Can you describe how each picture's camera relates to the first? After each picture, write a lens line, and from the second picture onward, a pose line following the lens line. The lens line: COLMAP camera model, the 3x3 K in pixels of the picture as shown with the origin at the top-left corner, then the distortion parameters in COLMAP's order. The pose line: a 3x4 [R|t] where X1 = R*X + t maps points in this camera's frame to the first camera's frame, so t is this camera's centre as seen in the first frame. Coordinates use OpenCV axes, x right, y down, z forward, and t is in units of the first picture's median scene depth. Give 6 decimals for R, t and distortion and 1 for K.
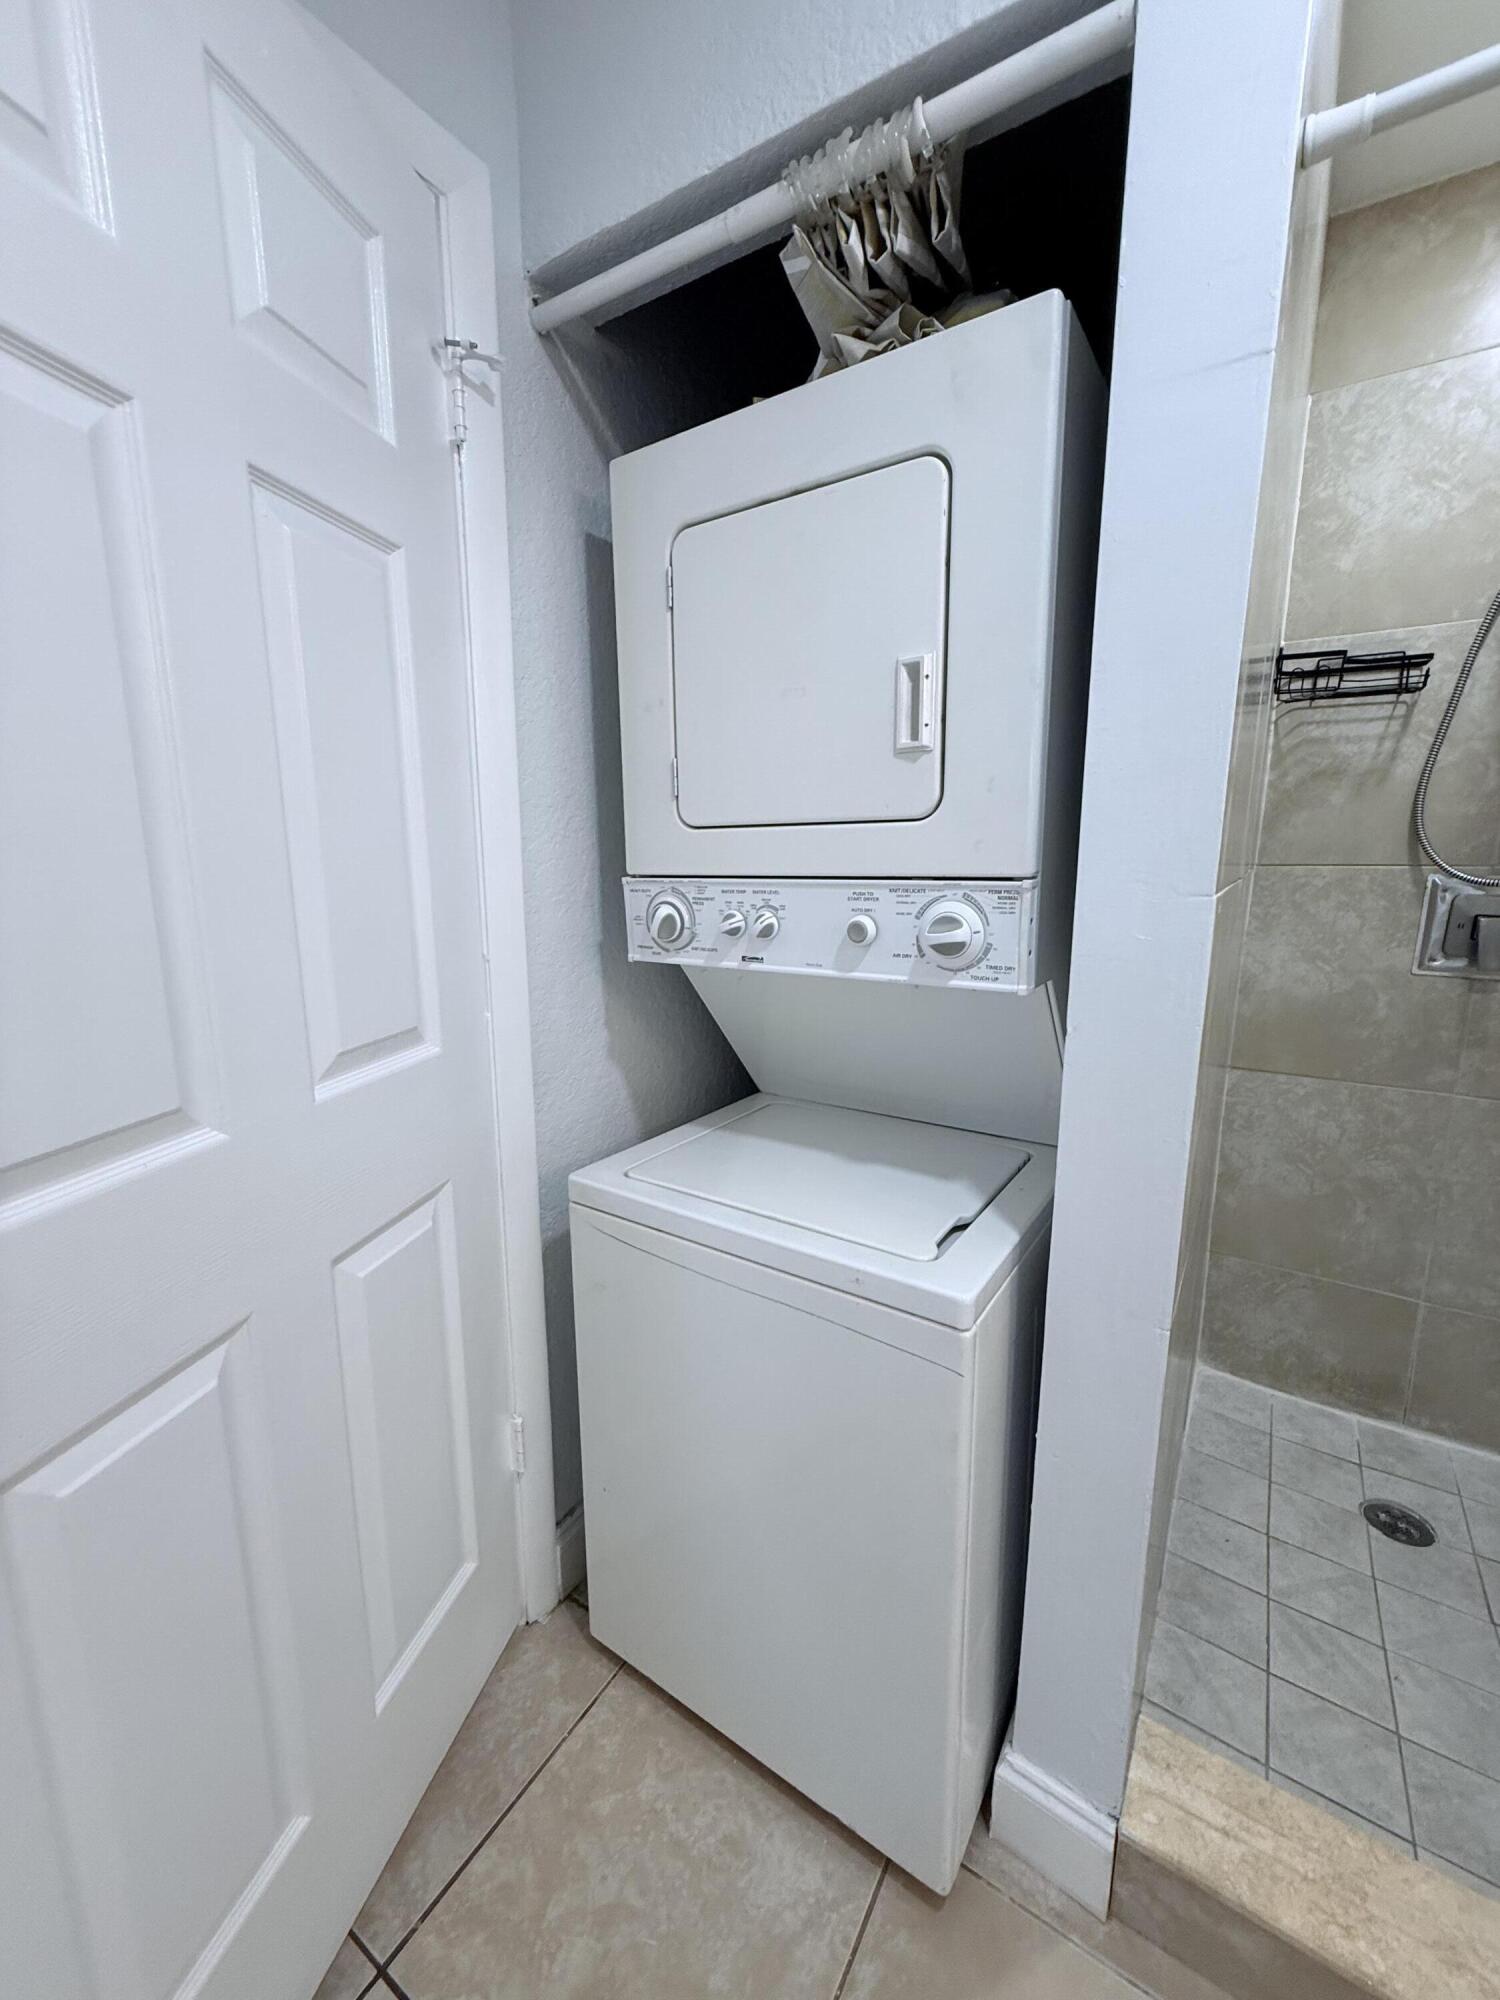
lens RADIAL K [[795.1, 0, 749.3], [0, 795.1, 995.6], [0, 0, 1]] dist [0.000192, 0.000177]
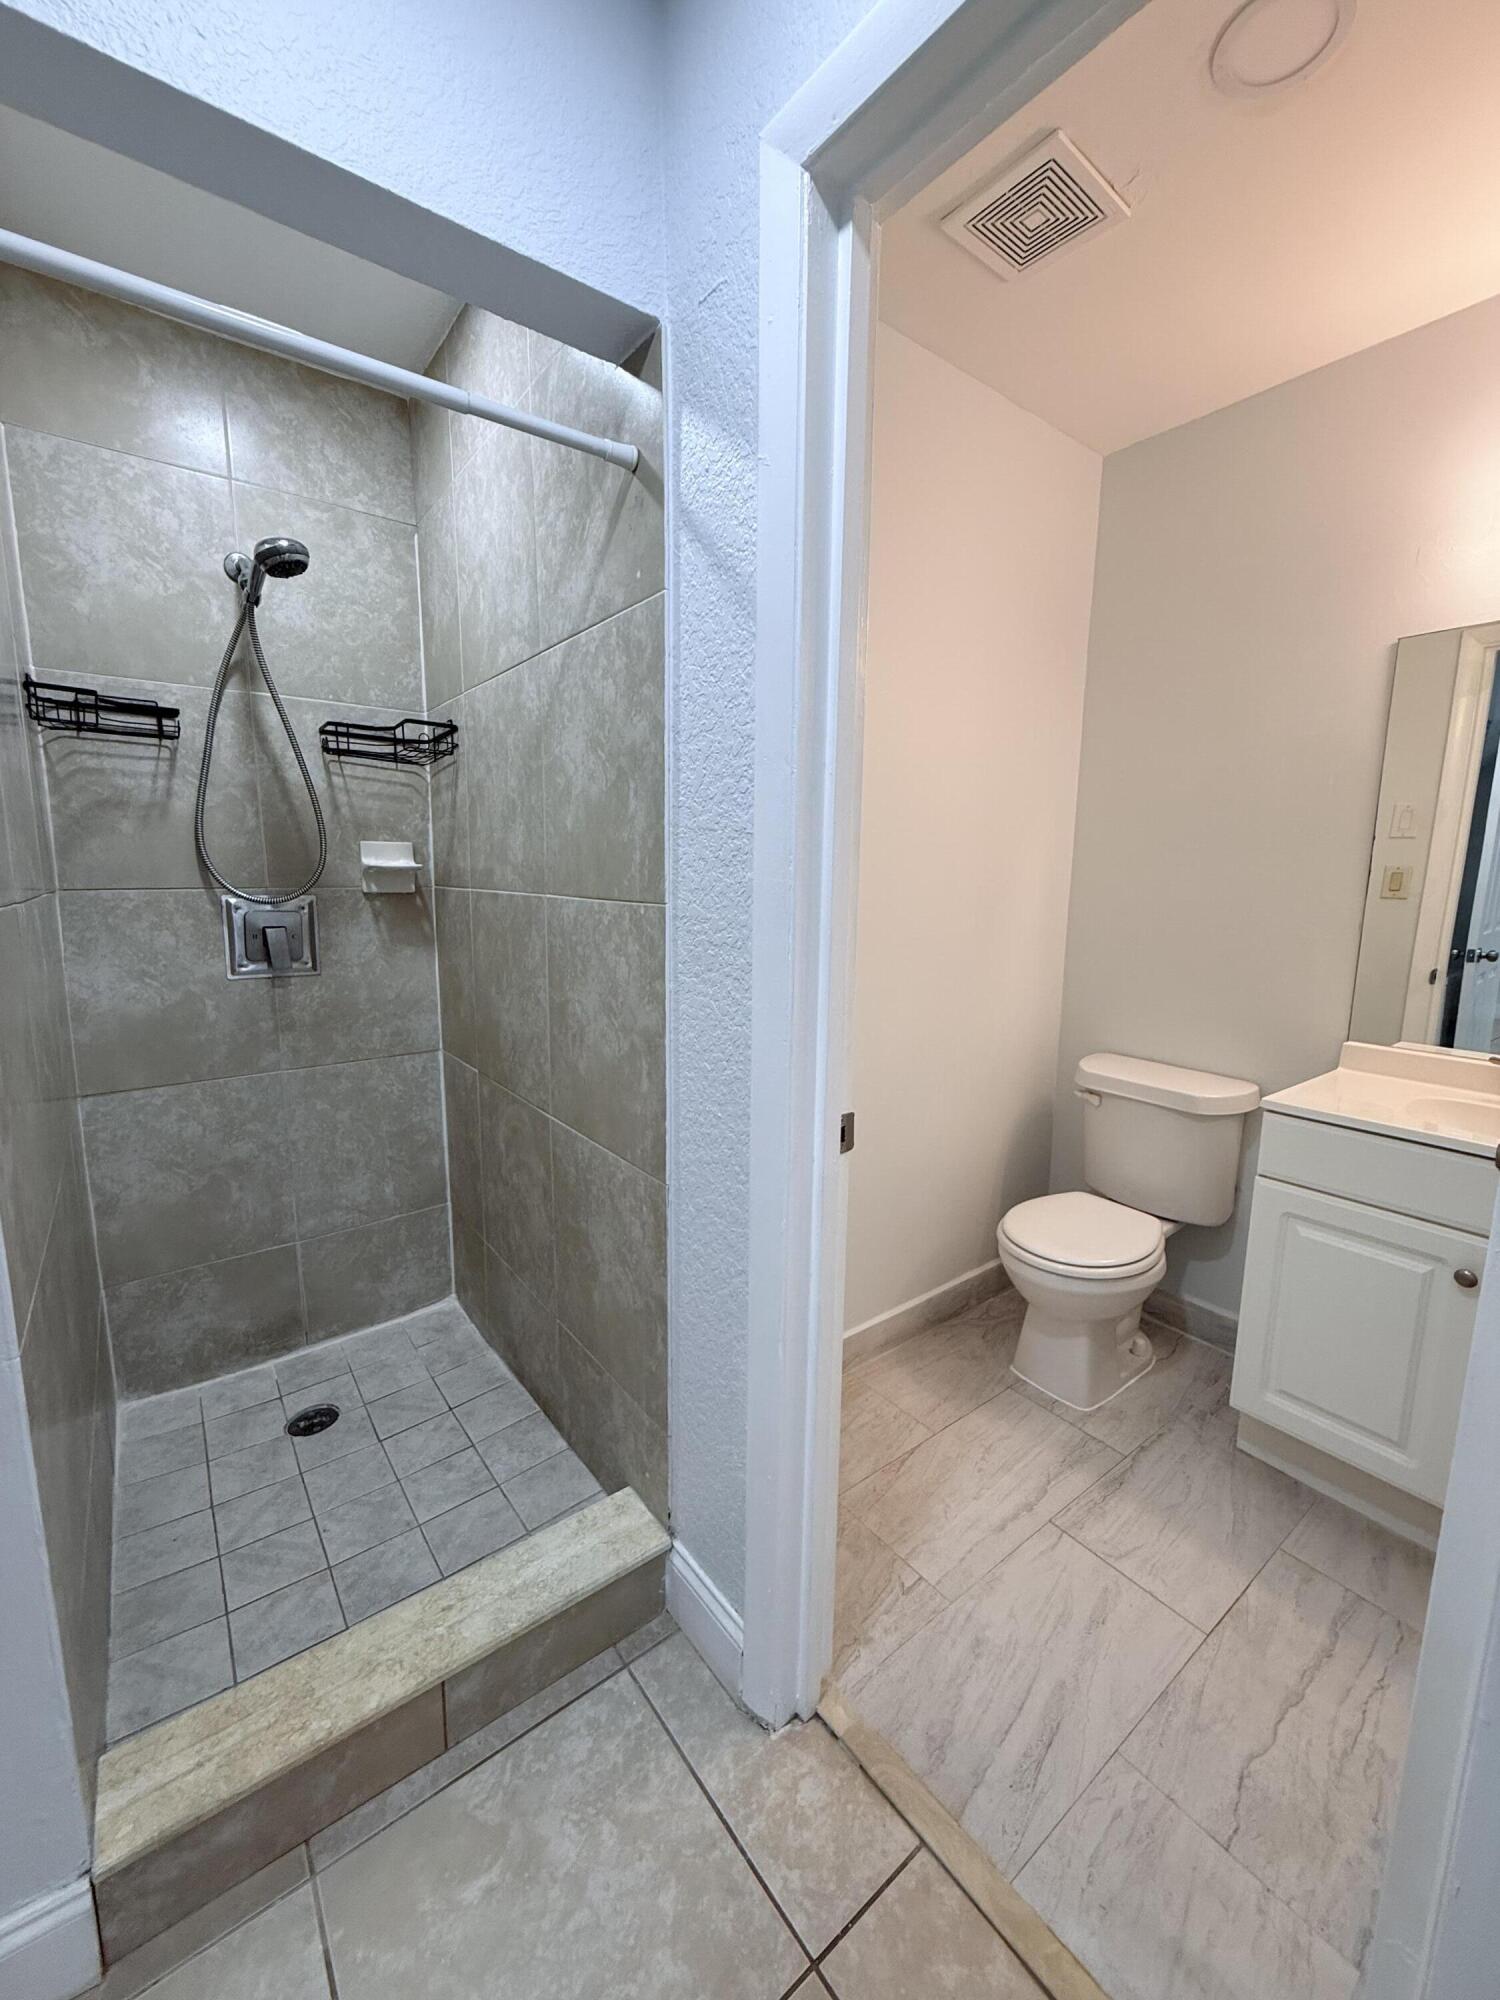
lens RADIAL K [[795.1, 0, 742.0], [0, 795.1, 995.3], [0, 0, 1]] dist [0.000192, 0.000177]
pose [[0.333884, -0.138058, 0.932449, -0.016371], [0.166815, 0.982257, 0.085701, 0.021754], [-0.927736, 0.126932, 0.350990, -0.119843]]
